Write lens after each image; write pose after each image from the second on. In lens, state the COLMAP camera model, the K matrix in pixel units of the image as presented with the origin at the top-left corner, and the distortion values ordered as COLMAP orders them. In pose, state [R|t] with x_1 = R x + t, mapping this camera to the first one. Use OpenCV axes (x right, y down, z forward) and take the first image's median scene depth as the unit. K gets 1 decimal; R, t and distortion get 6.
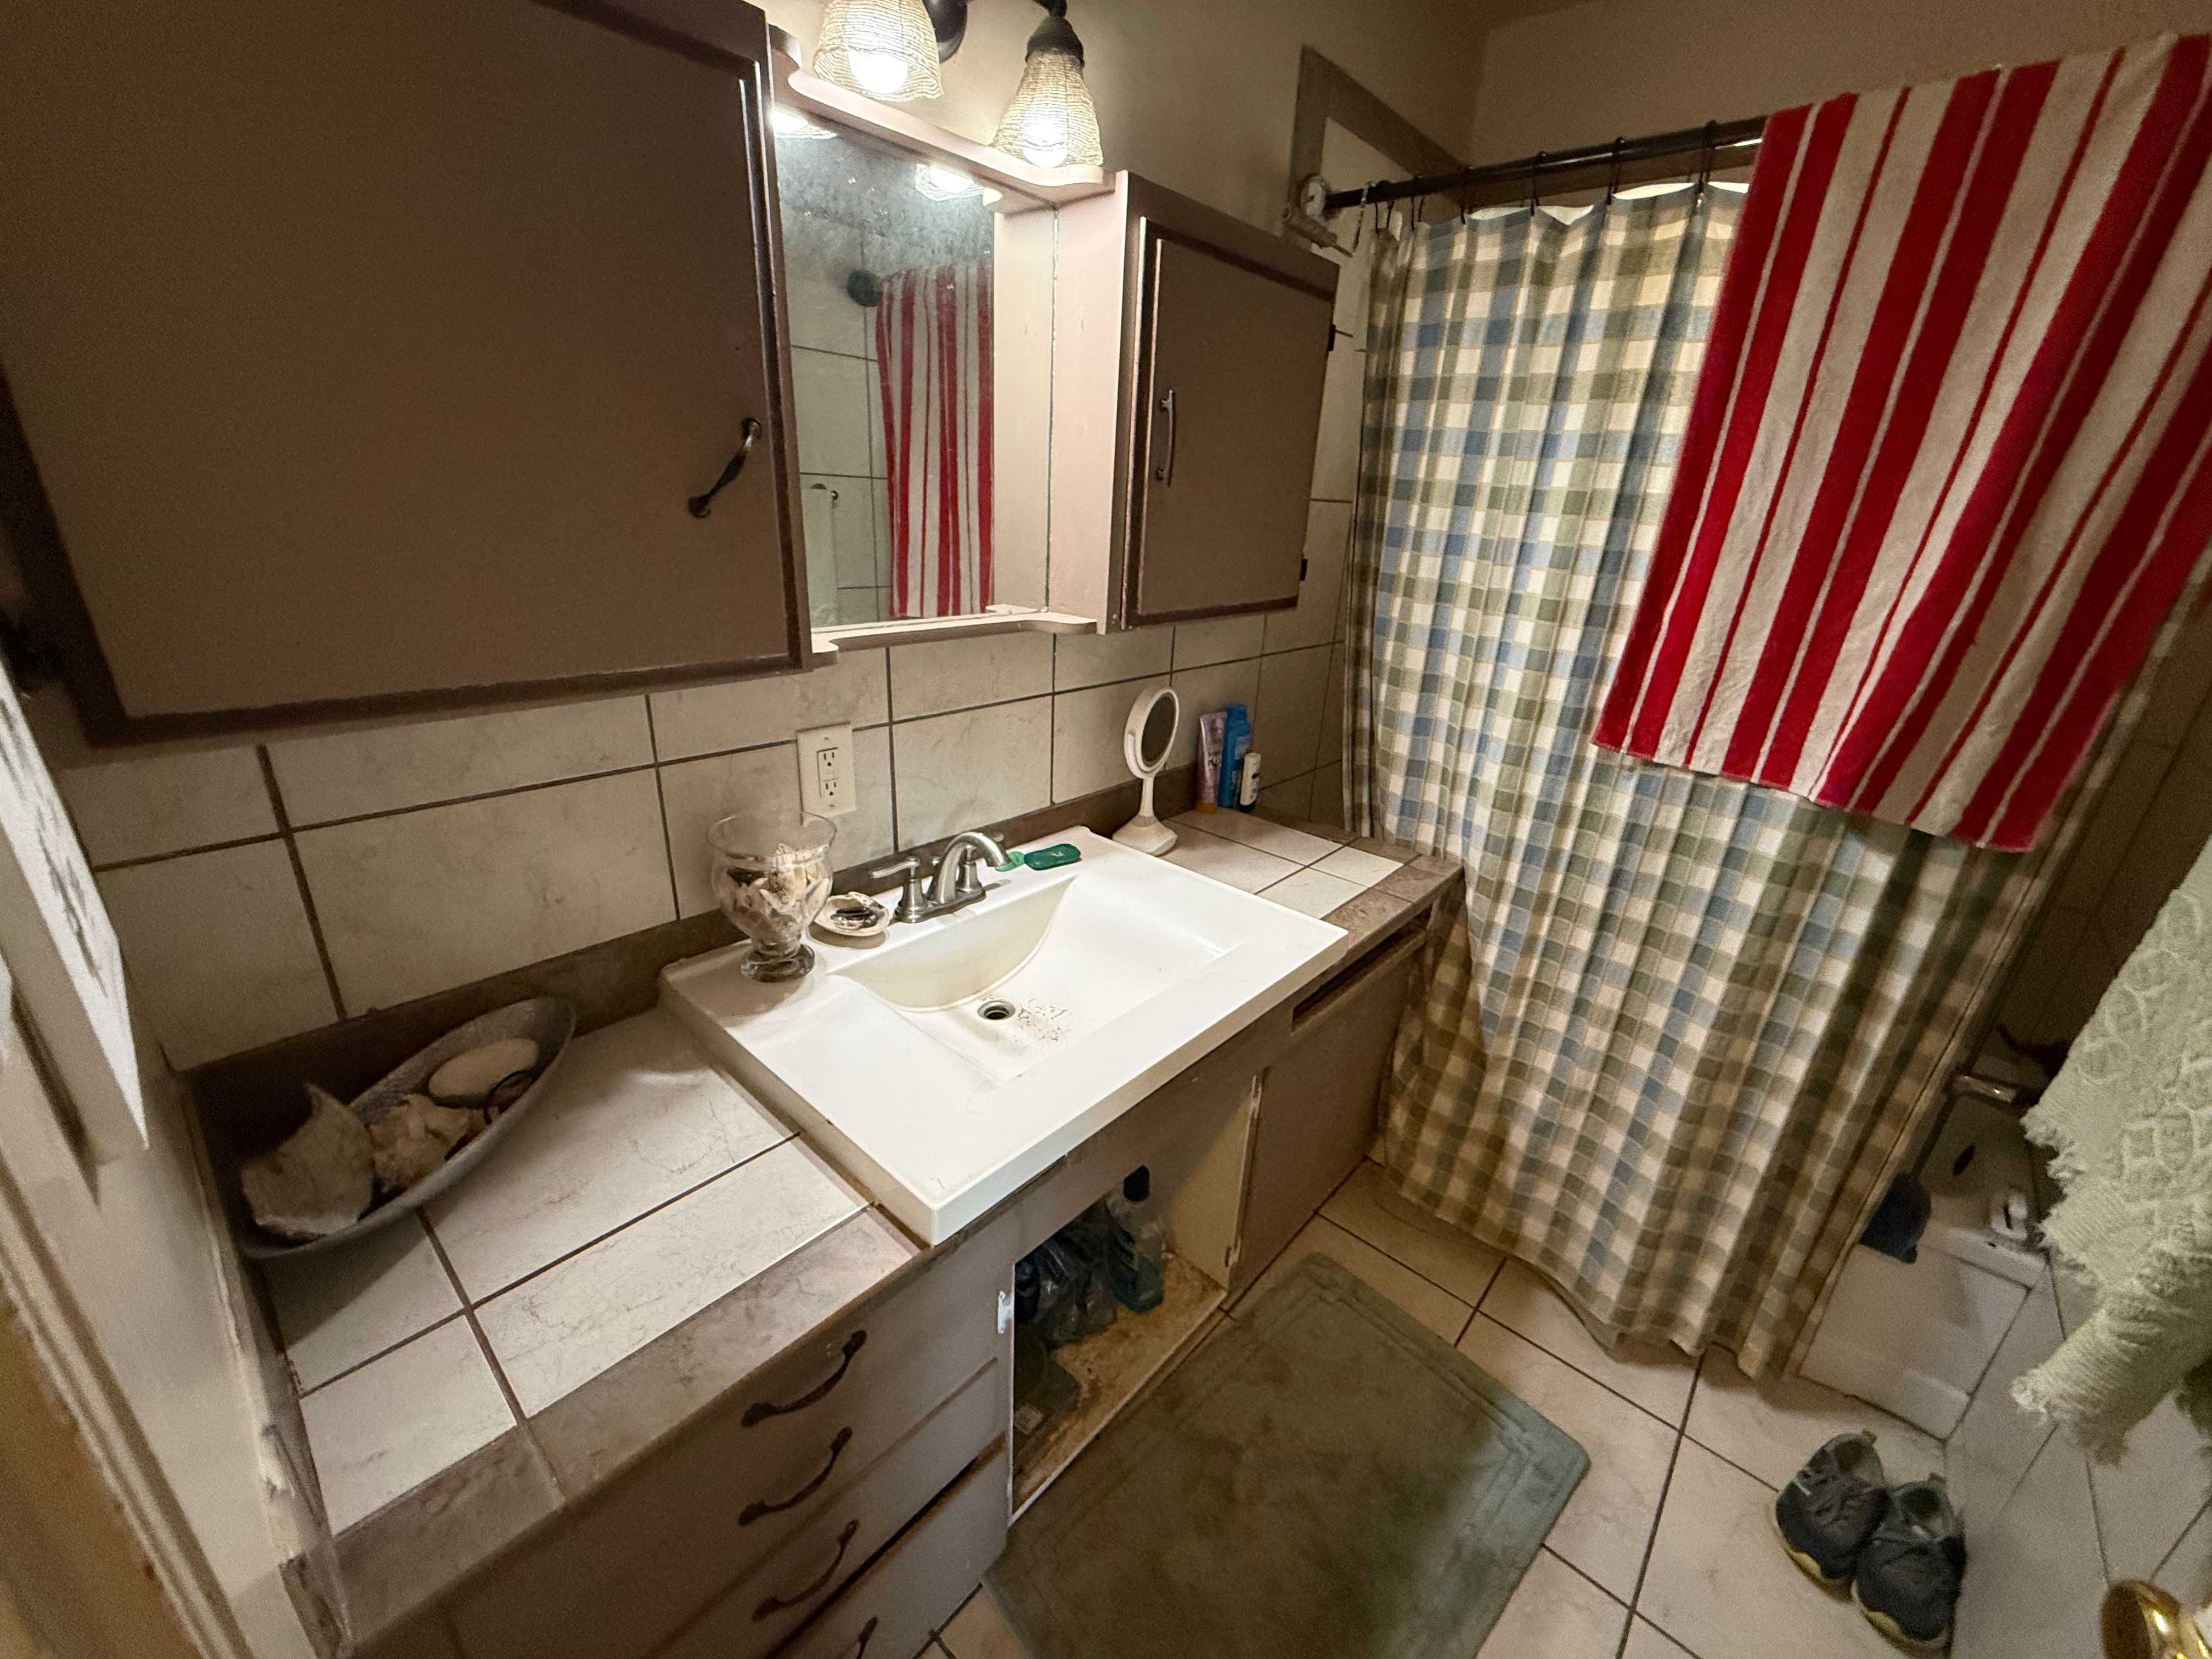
lens RADIAL K [[882.0, 0, 1100.6], [0, 882.0, 834.4], [0, 0, 1]] dist [-0.002272, 0.000847]
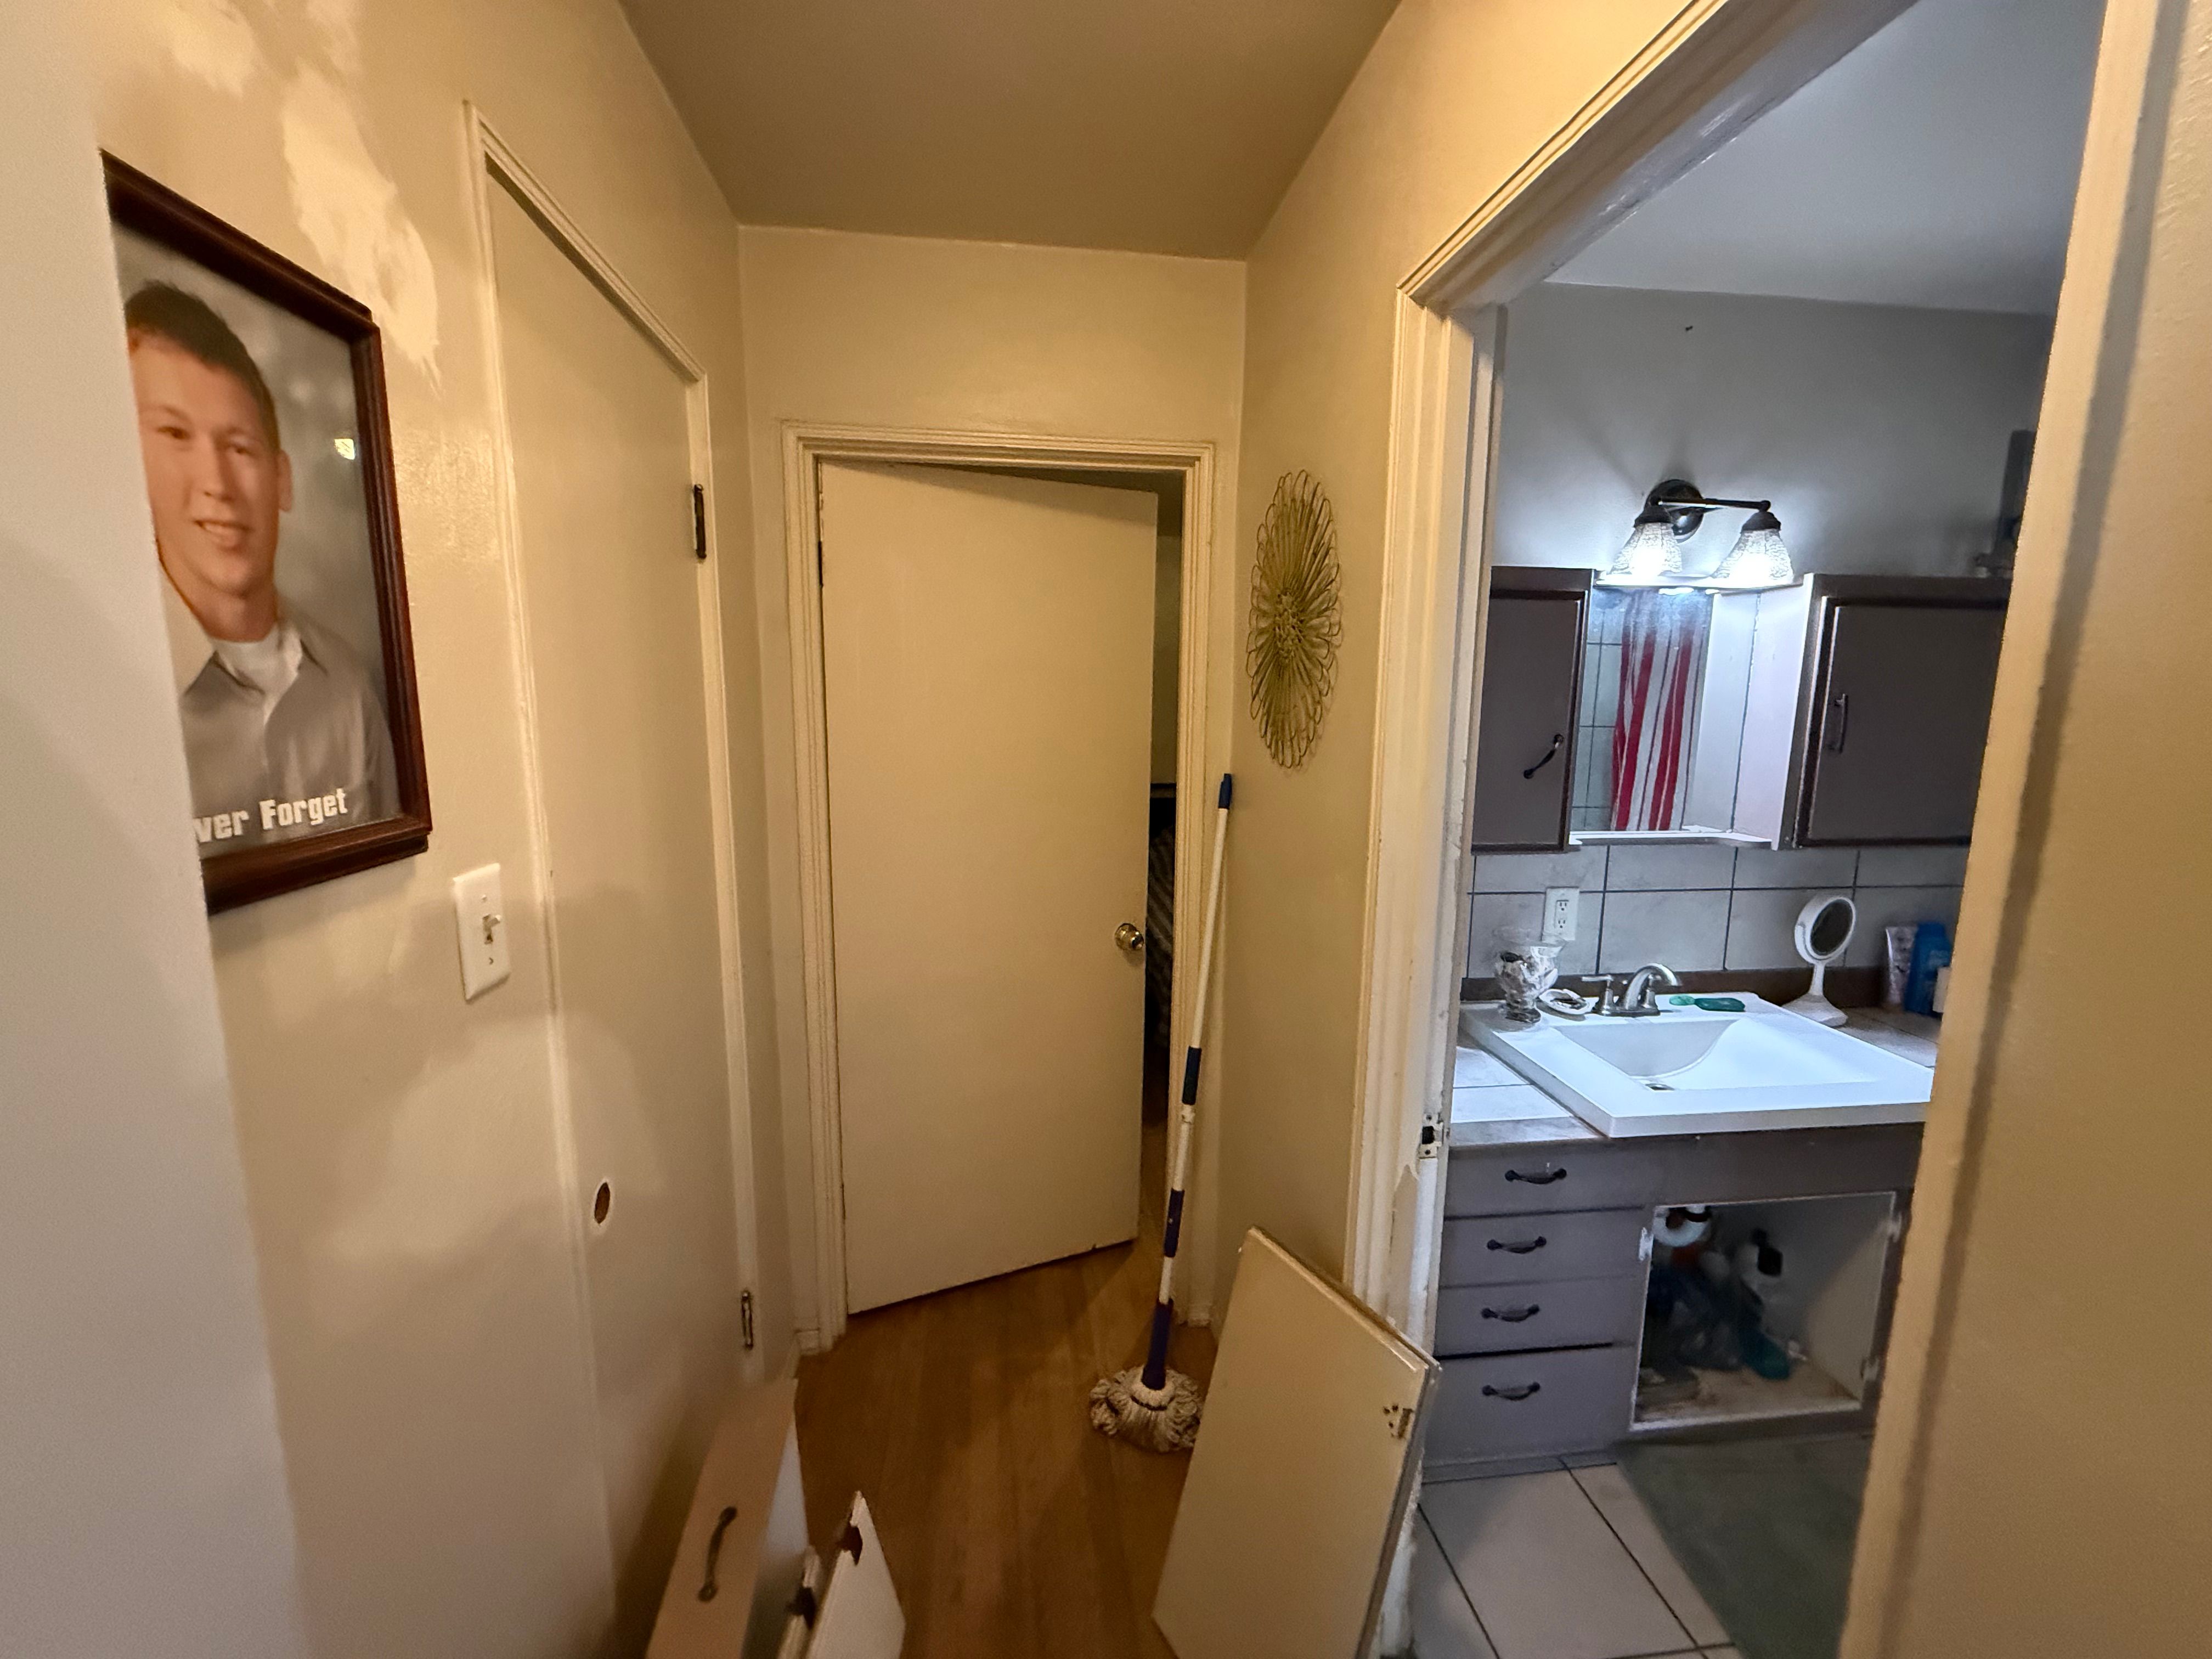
lens RADIAL K [[882.0, 0, 1105.2], [0, 882.0, 821.9], [0, 0, 1]] dist [-0.002272, 0.000847]
pose [[0.754231, 0.060678, -0.653799, 0.121917], [-0.215826, 0.963304, -0.159576, 0.206524], [0.620125, 0.261464, 0.739650, -0.801552]]
